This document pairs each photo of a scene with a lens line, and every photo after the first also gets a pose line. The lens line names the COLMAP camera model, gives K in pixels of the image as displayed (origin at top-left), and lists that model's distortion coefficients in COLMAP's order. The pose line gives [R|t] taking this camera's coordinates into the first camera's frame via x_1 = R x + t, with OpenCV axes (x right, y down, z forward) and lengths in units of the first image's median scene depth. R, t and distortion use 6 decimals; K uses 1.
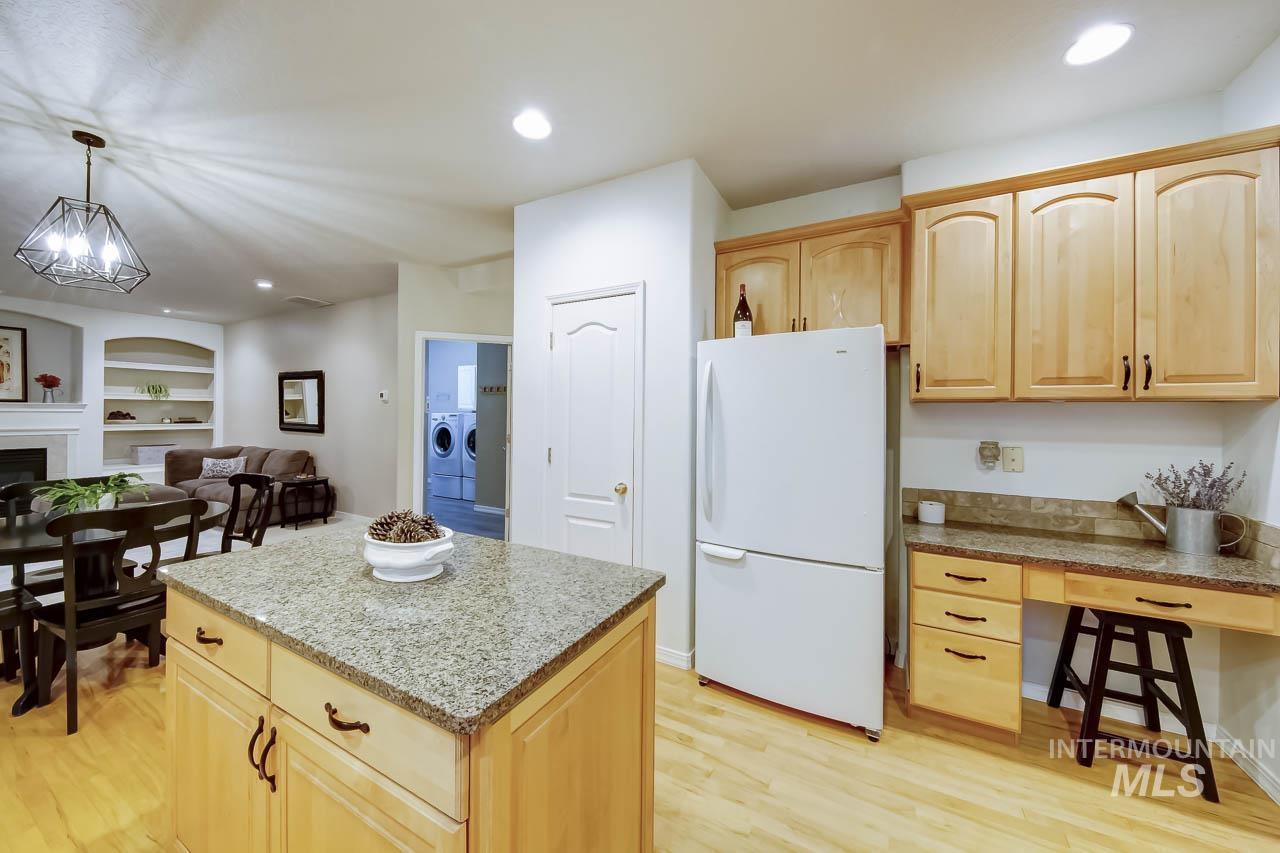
lens RADIAL K [[446.7, 0, 637.5], [0, 446.7, 411.3], [0, 0, 1]] dist [0.001039, 0.000182]
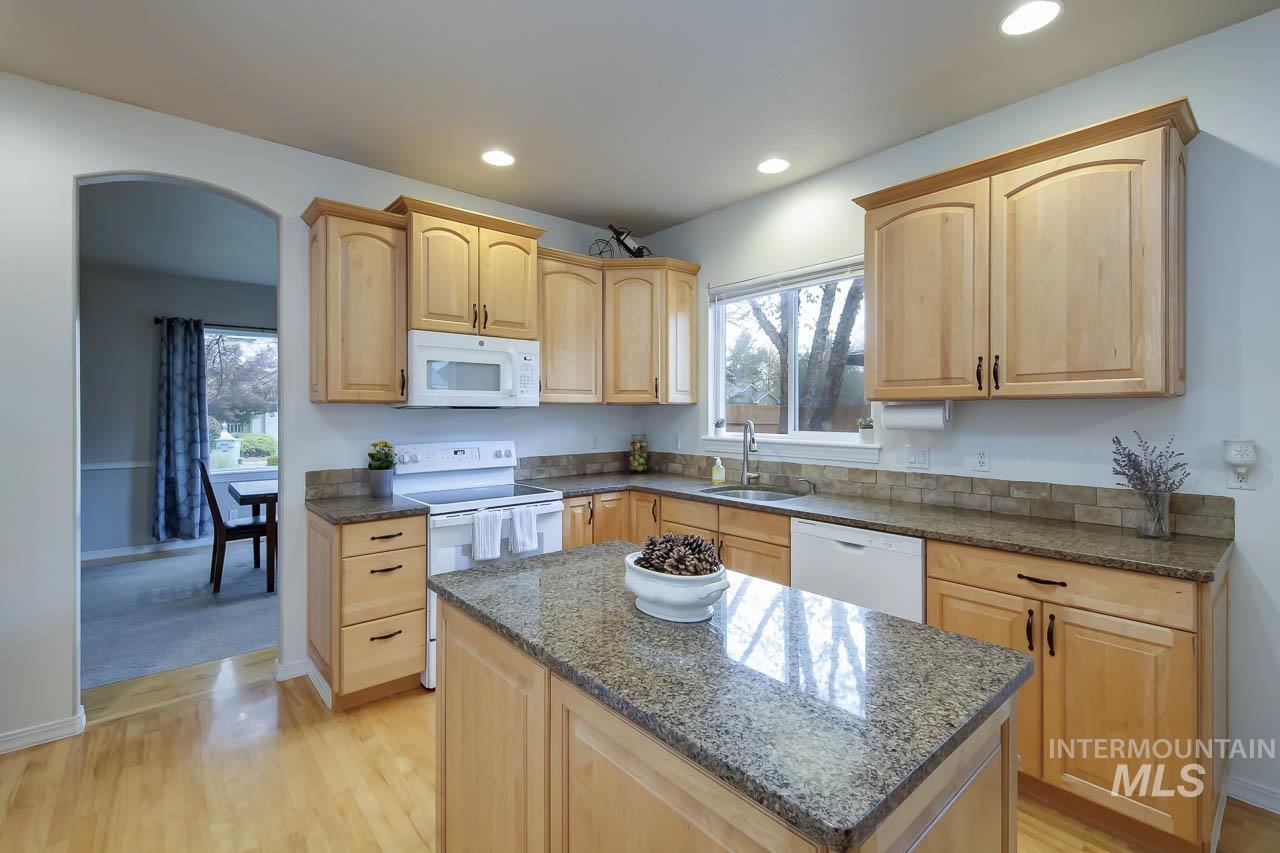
lens RADIAL K [[558.1, 0, 636.7], [0, 558.1, 411.4], [0, 0, 1]] dist [0.001217, -0.000151]
pose [[-0.934456, -0.008476, 0.355977, -0.522978], [-0.009832, 0.999950, -0.002002, -0.004727], [-0.355942, -0.005370, -0.934493, 1.284432]]
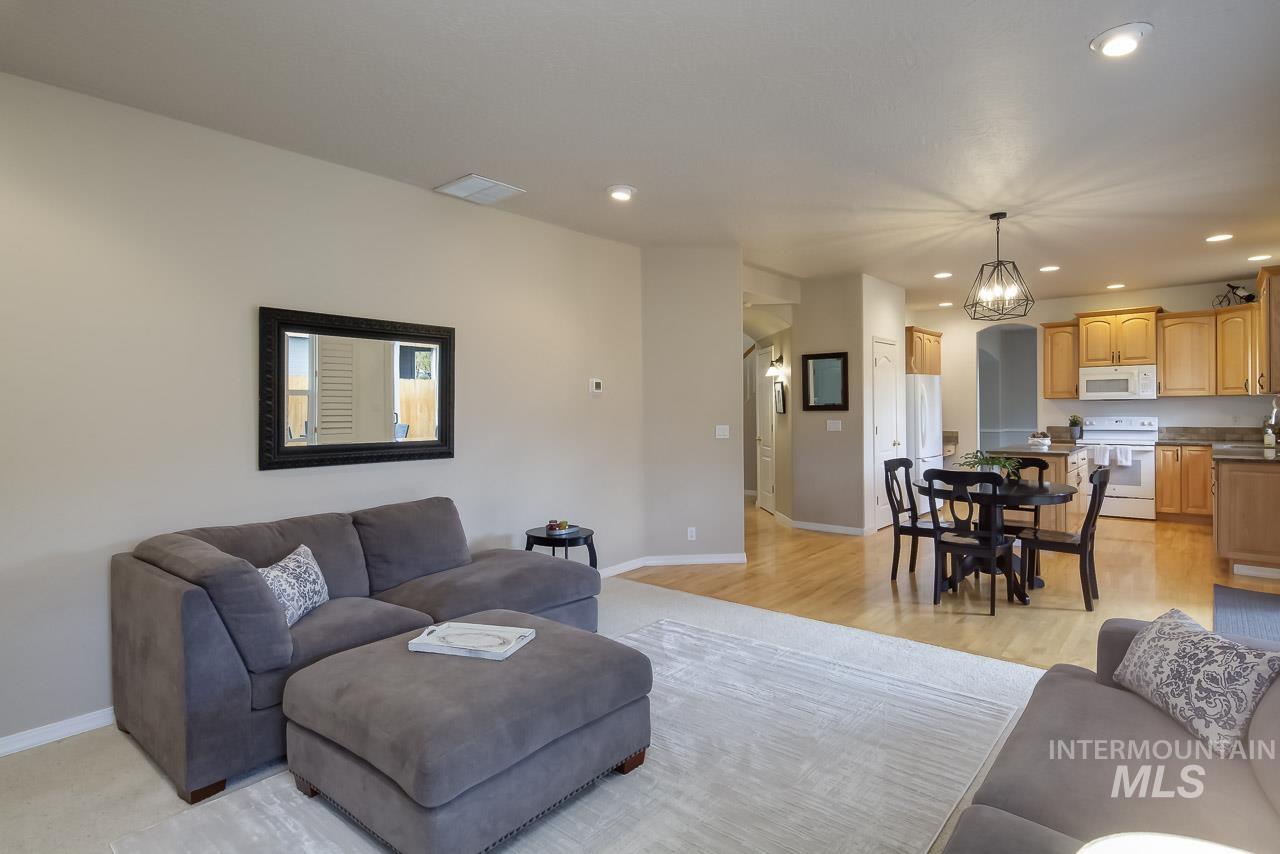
lens RADIAL K [[679.3, 0, 642.7], [0, 679.3, 413.8], [0, 0, 1]] dist [0.000428, 0.000316]
pose [[0.197814, -0.021734, 0.979999, -4.190634], [0.007392, 0.999759, 0.020680, -0.036836], [-0.980212, 0.003153, 0.197927, 1.967770]]
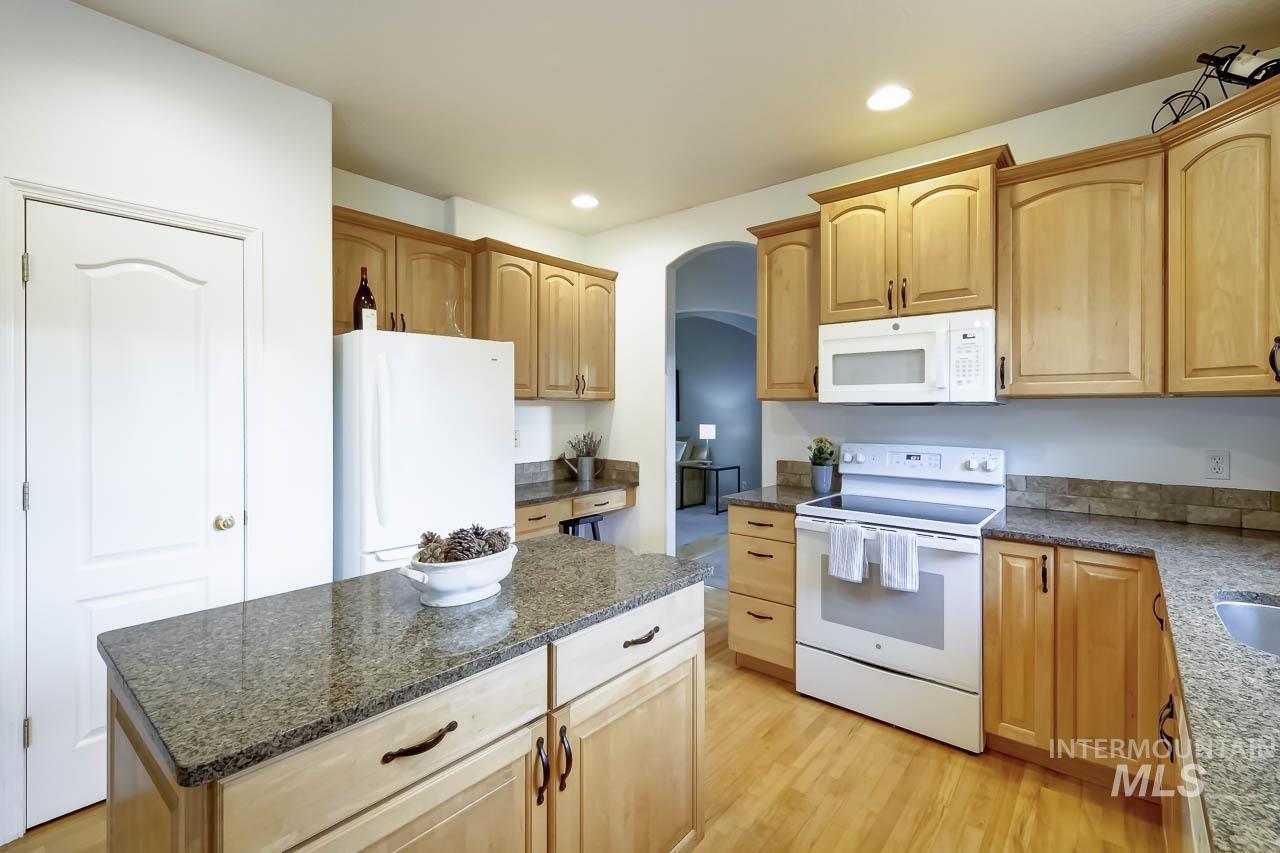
lens RADIAL K [[571.9, 0, 634.3], [0, 571.9, 407.5], [0, 0, 1]] dist [0.000788, -0.000488]
pose [[0.207877, -0.008735, 0.978116, -0.995762], [-0.004743, 0.999939, 0.009938, -0.017095], [-0.978143, -0.006705, 0.207823, 0.275591]]
